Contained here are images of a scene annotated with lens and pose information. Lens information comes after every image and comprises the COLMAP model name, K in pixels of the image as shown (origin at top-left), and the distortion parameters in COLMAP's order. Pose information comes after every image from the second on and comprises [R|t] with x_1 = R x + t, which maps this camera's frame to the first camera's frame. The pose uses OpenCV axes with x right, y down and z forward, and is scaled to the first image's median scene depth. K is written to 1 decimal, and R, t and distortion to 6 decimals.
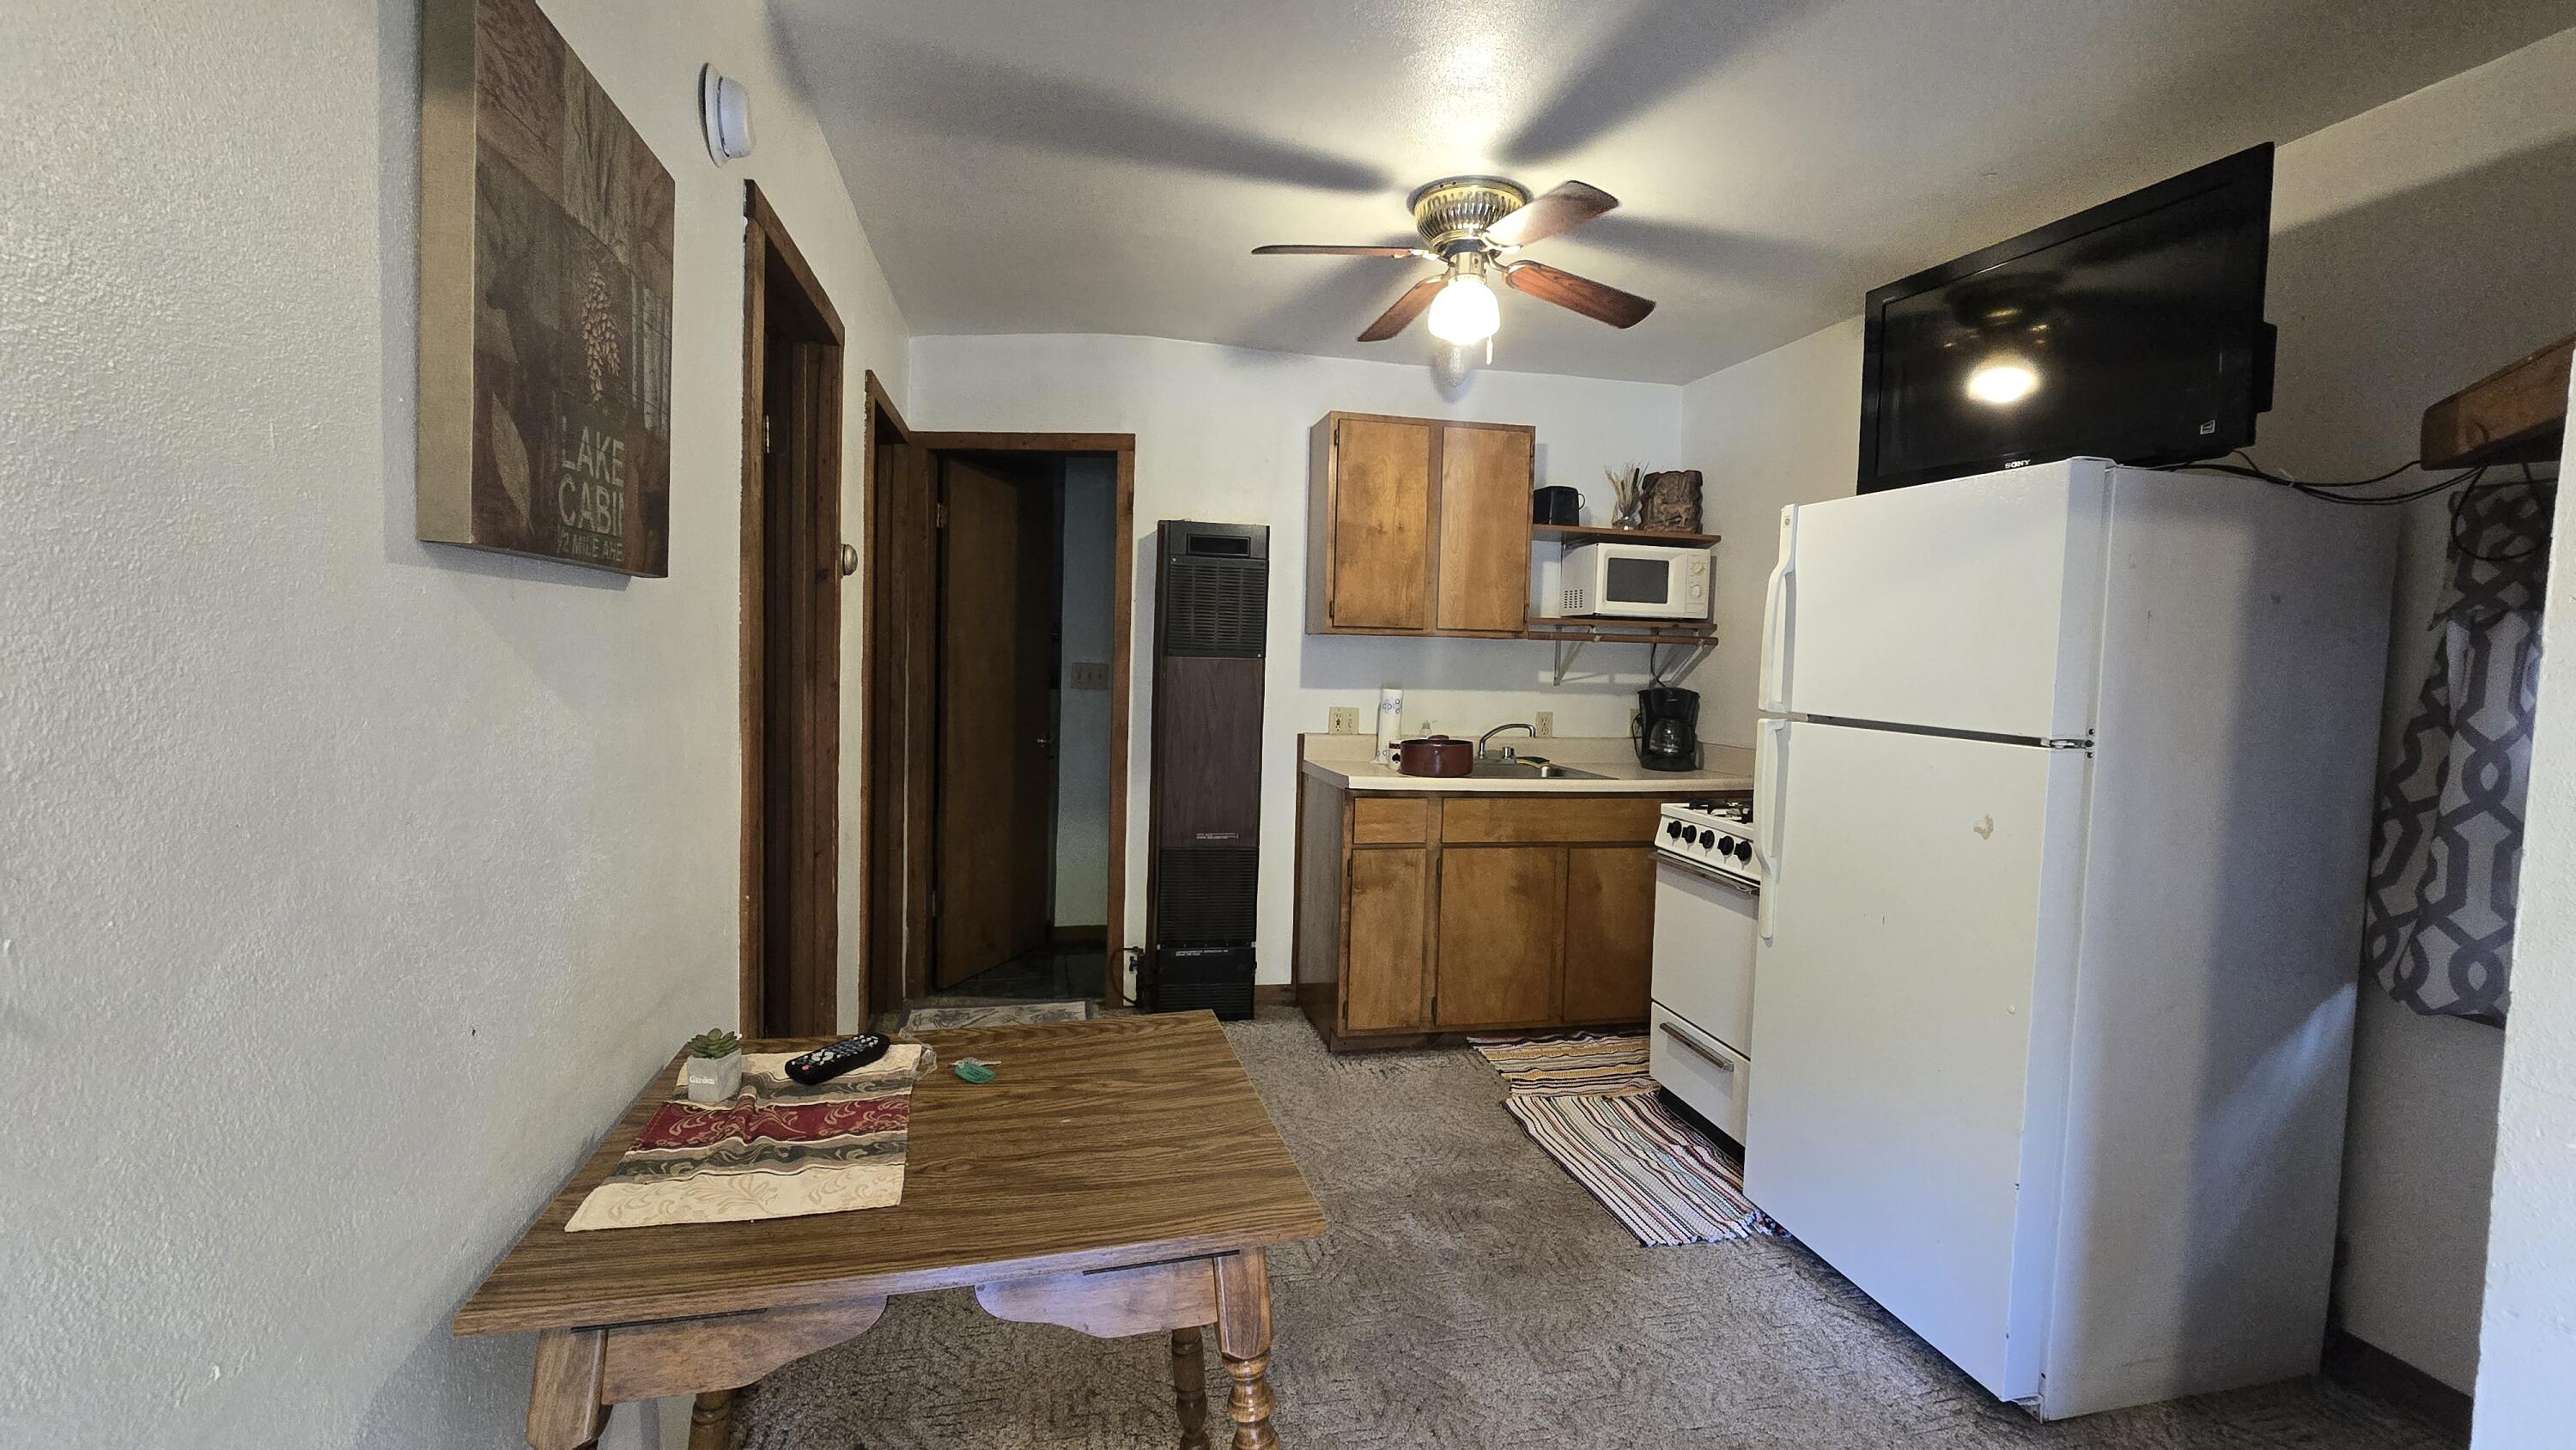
lens RADIAL K [[1051.8, 0, 1299.3], [0, 1051.8, 704.6], [0, 0, 1]] dist [-0.003882, 0.001291]
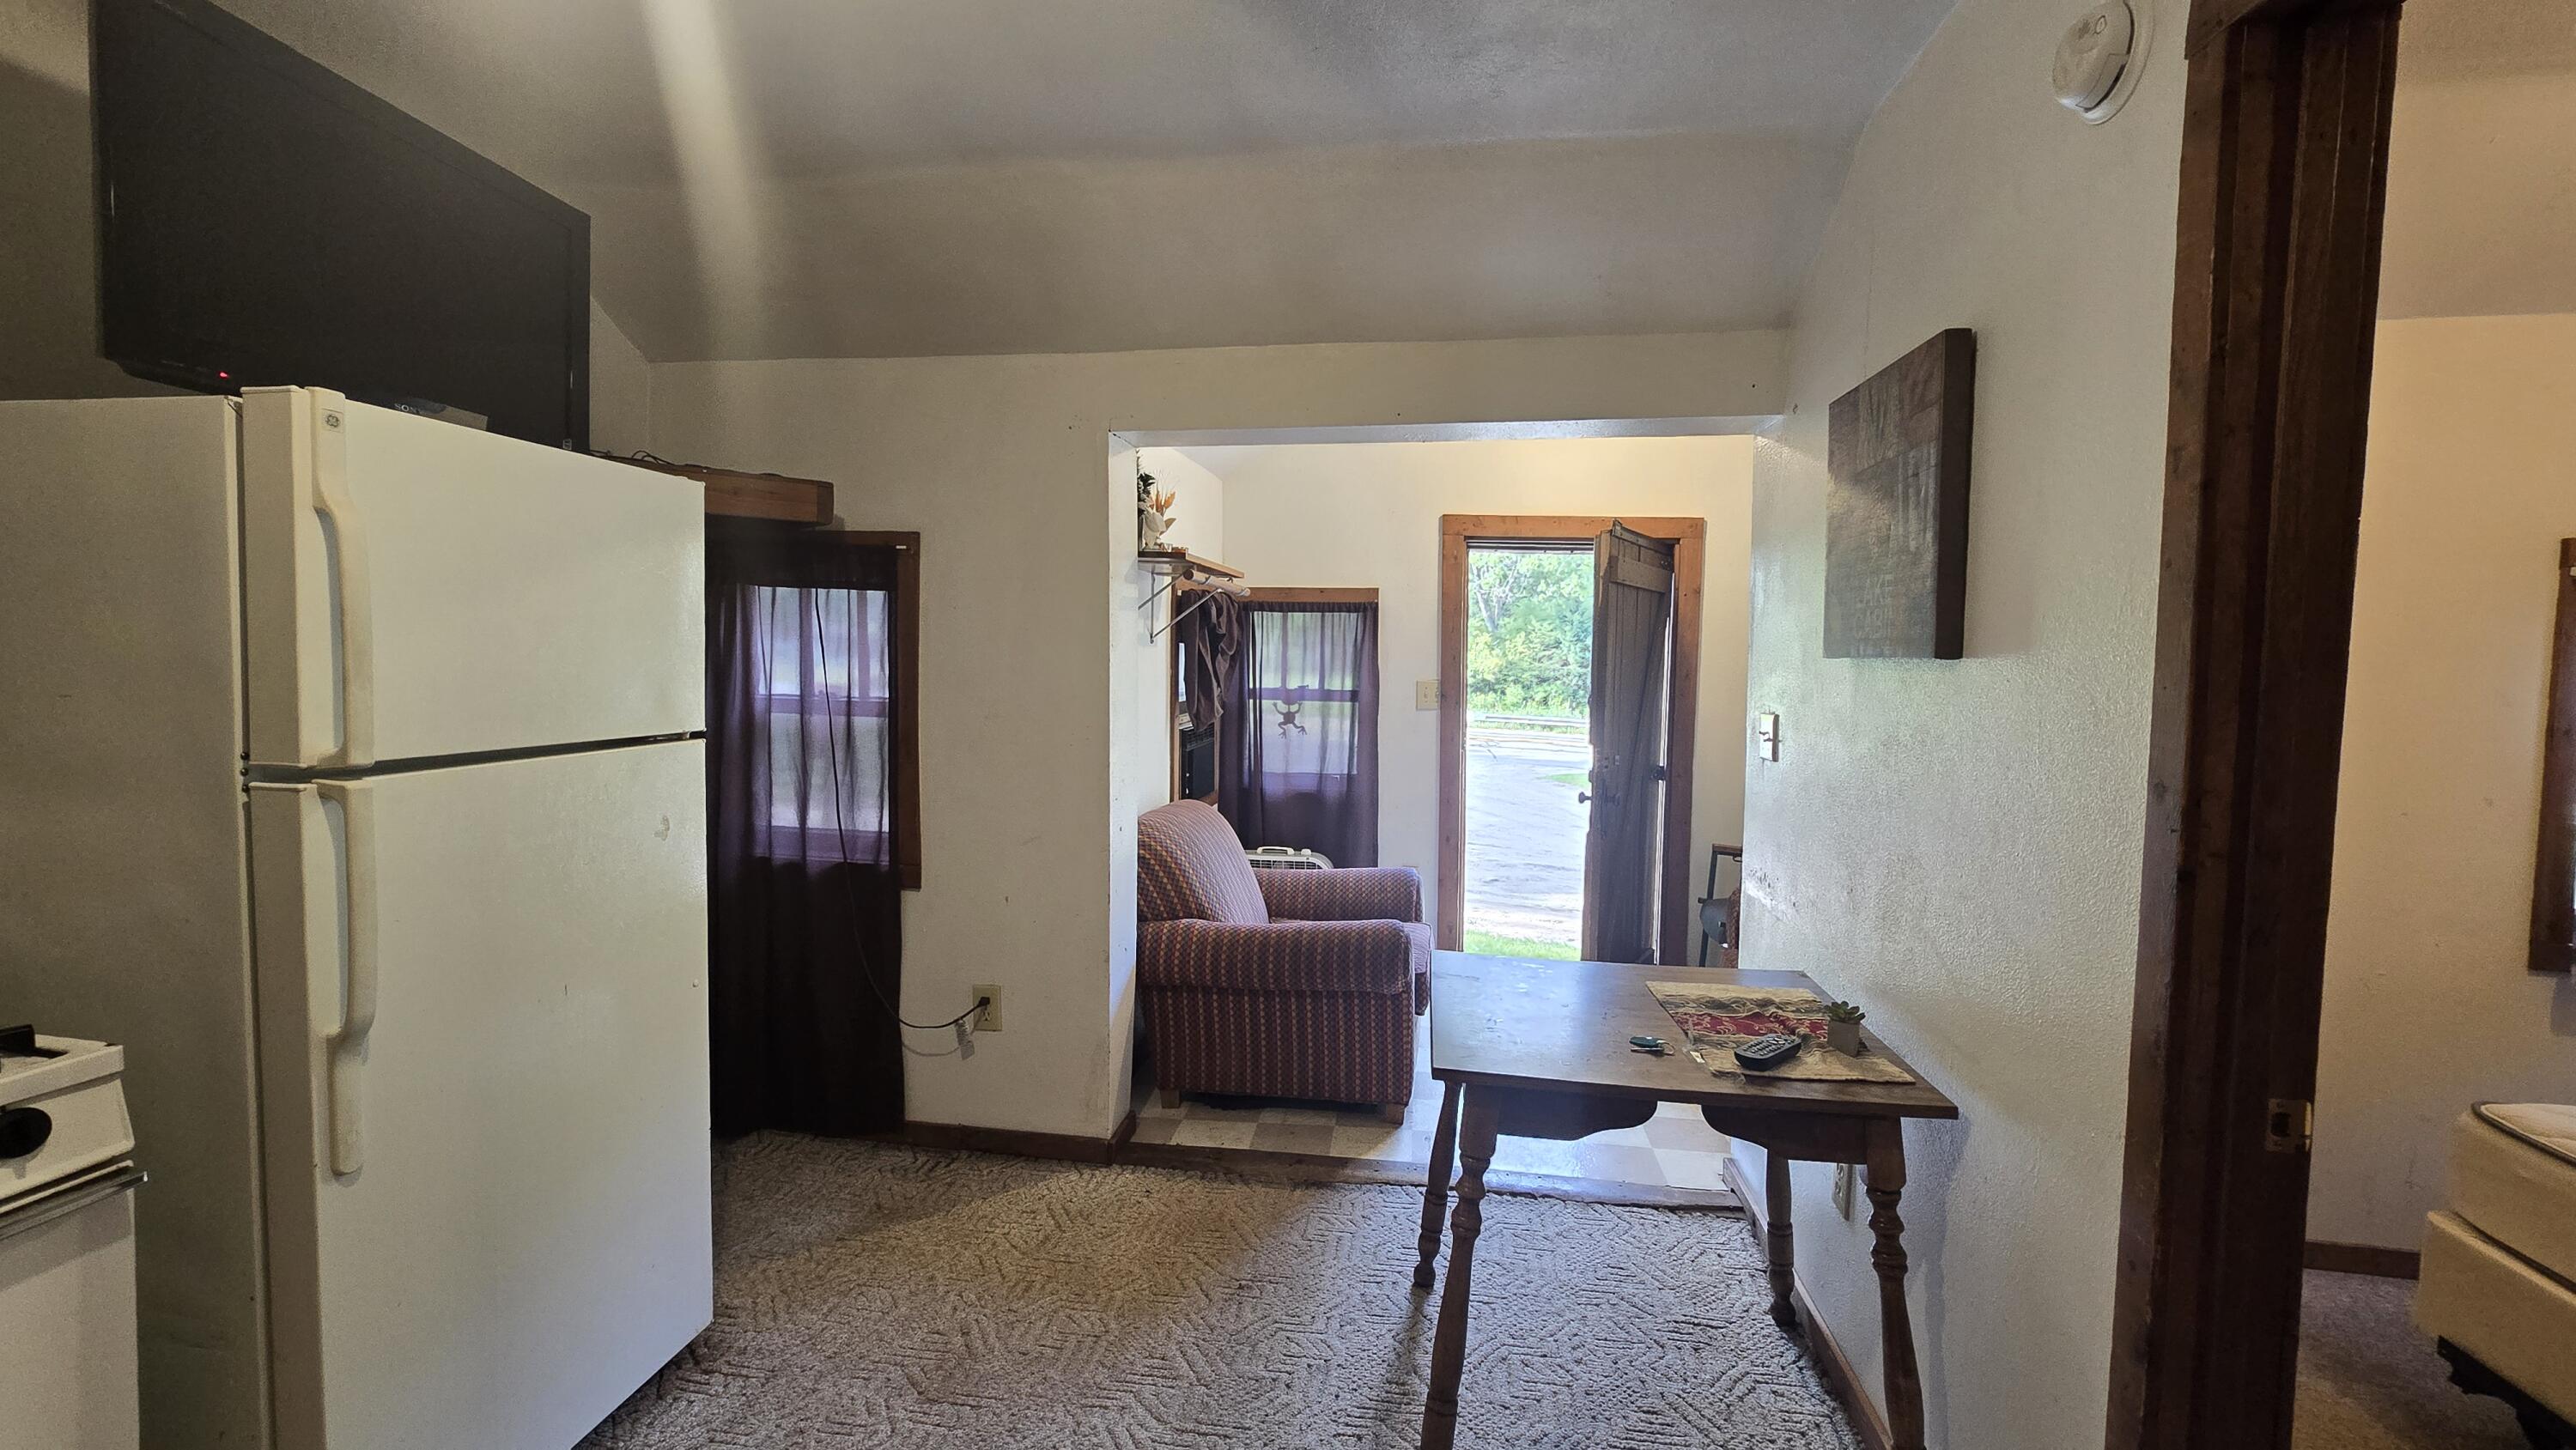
lens RADIAL K [[1051.8, 0, 1299.3], [0, 1051.8, 704.6], [0, 0, 1]] dist [-0.003882, 0.001291]
pose [[-0.925098, -0.070429, 0.373141, -0.188798], [-0.030278, 0.993202, 0.112397, -0.091522], [-0.378520, 0.092681, -0.920941, 1.180669]]
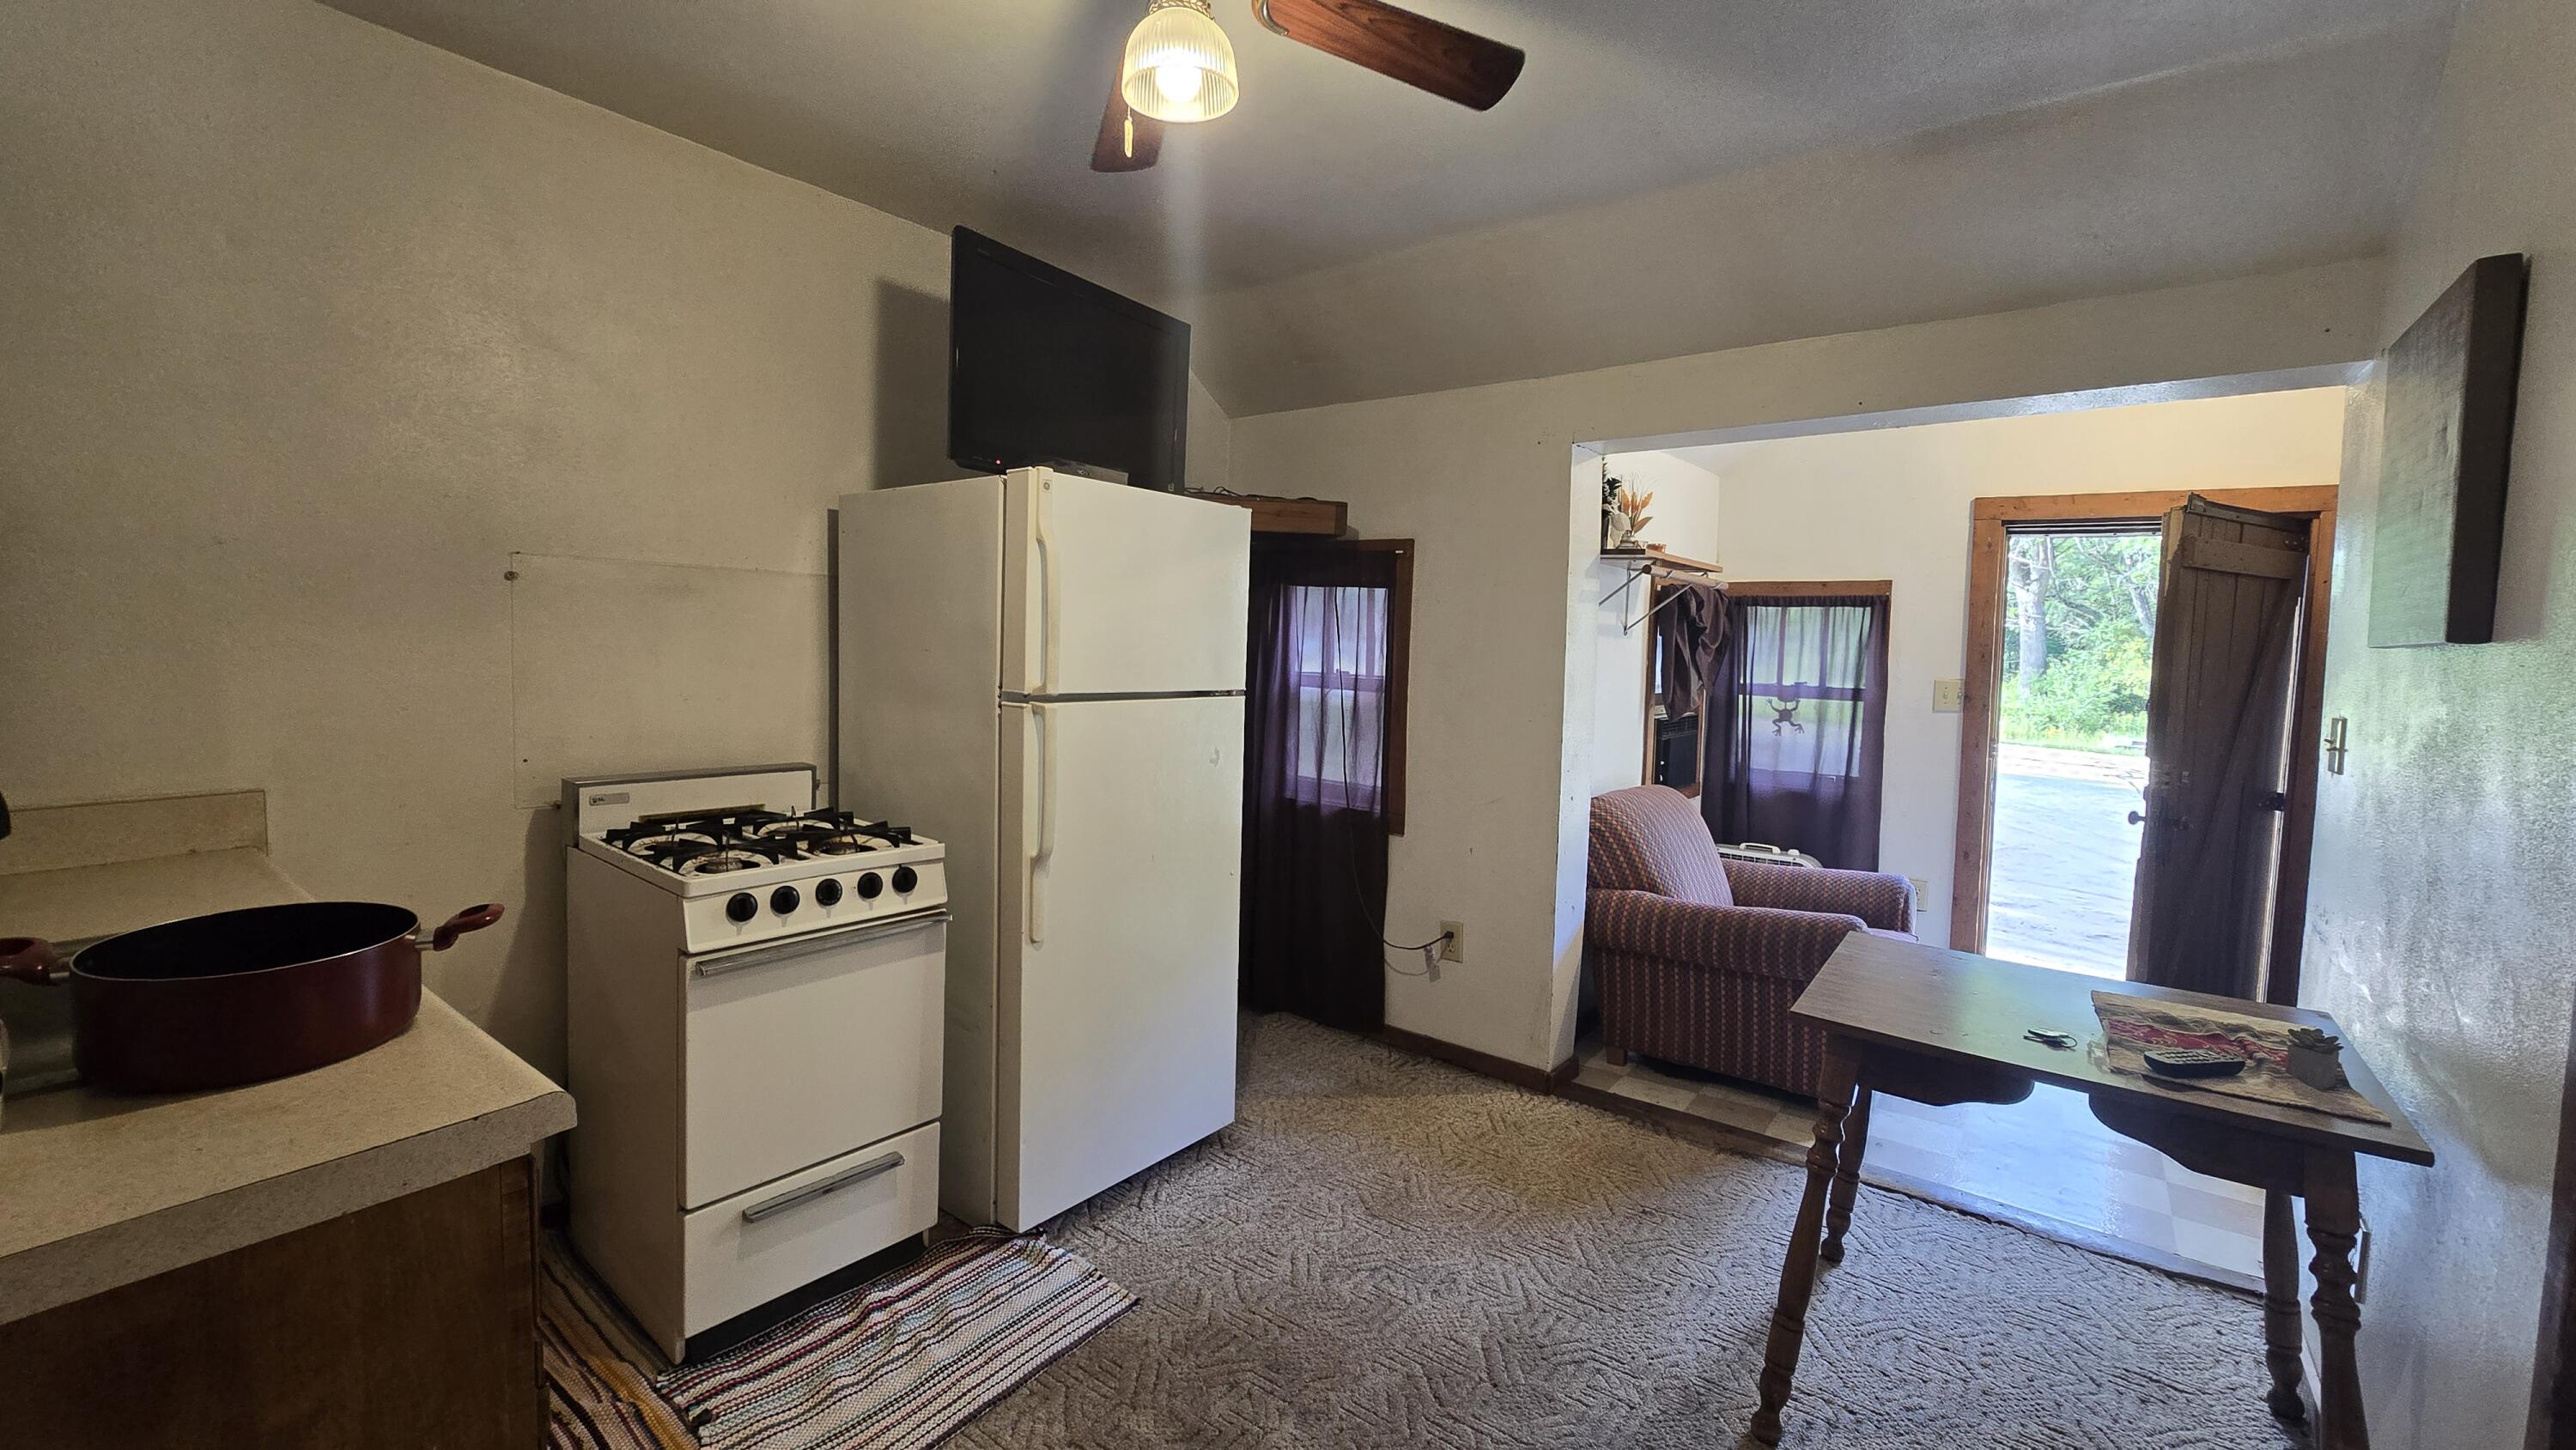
lens RADIAL K [[1051.8, 0, 1299.3], [0, 1051.8, 704.6], [0, 0, 1]] dist [-0.003882, 0.001291]
pose [[-0.629378, -0.101195, 0.770483, -0.348628], [-0.011046, 0.992550, 0.121338, -0.087293], [-0.777021, 0.067857, -0.625806, 1.258023]]
